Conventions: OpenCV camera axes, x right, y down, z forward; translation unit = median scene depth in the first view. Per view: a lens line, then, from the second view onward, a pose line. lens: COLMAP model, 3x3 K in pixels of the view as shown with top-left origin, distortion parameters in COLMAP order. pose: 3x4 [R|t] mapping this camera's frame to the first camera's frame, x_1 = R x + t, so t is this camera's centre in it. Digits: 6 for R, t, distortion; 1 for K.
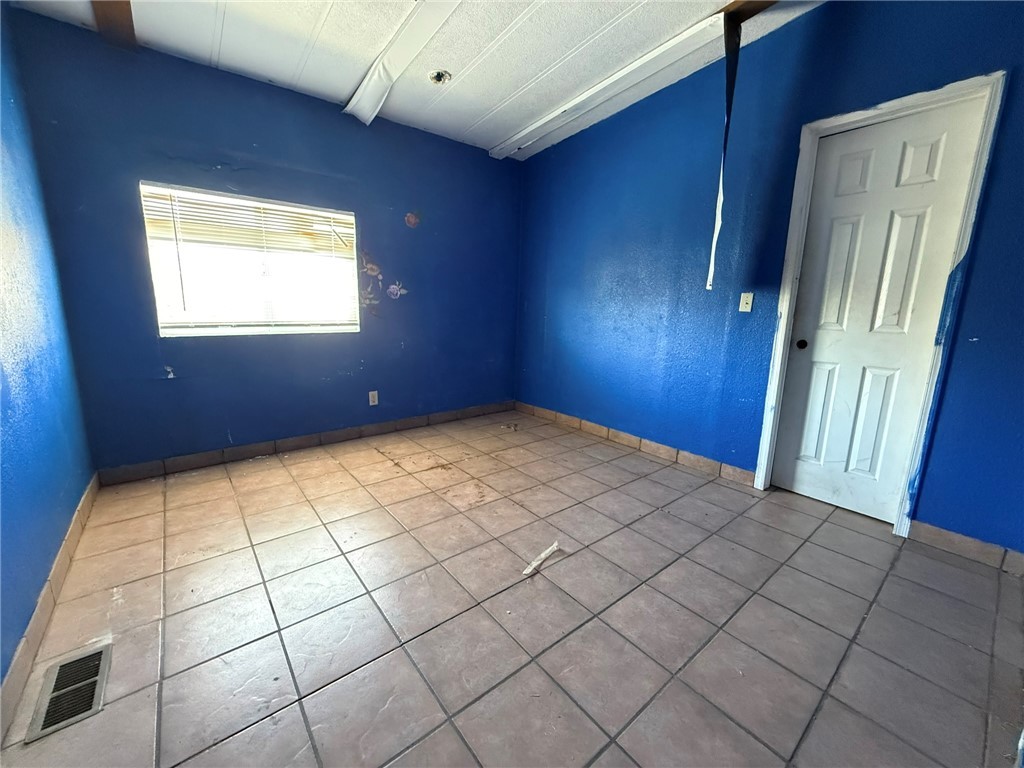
lens RADIAL K [[410.1, 0, 510.4], [0, 410.1, 381.3], [0, 0, 1]] dist [-0.000498, 0.000076]
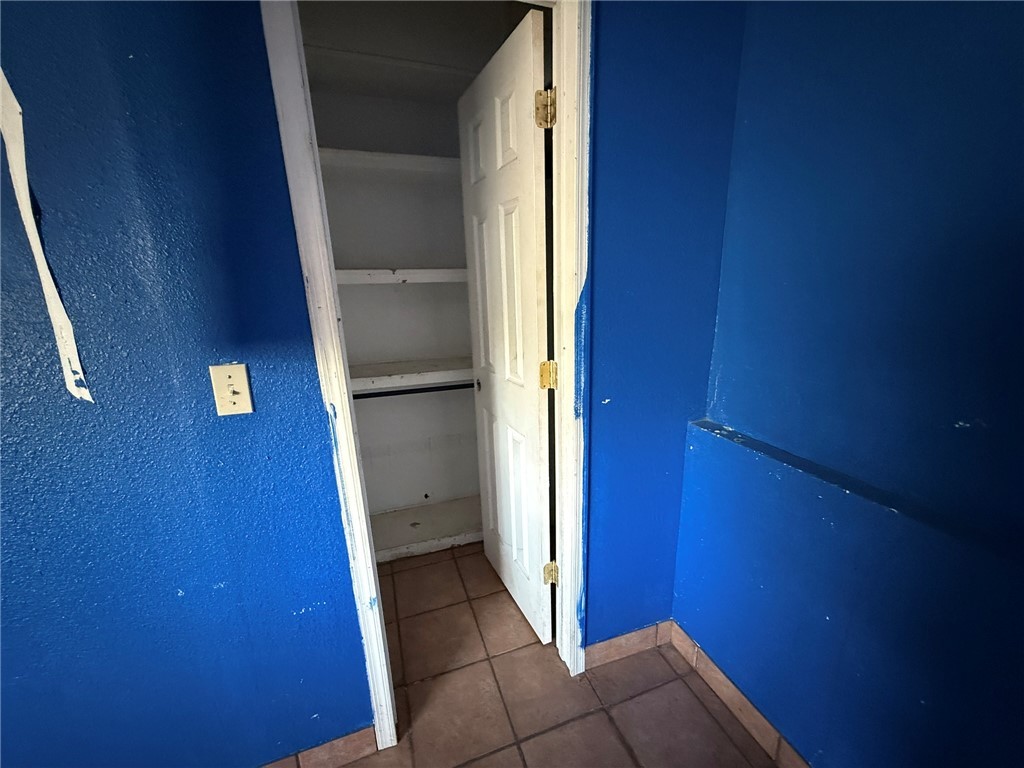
lens RADIAL K [[410.1, 0, 509.4], [0, 410.1, 386.4], [0, 0, 1]] dist [-0.000498, 0.000076]
pose [[0.333127, -0.269183, 0.903641, 0.412351], [0.208826, 0.955644, 0.207691, -0.270497], [-0.919466, 0.119516, 0.374563, 0.795546]]
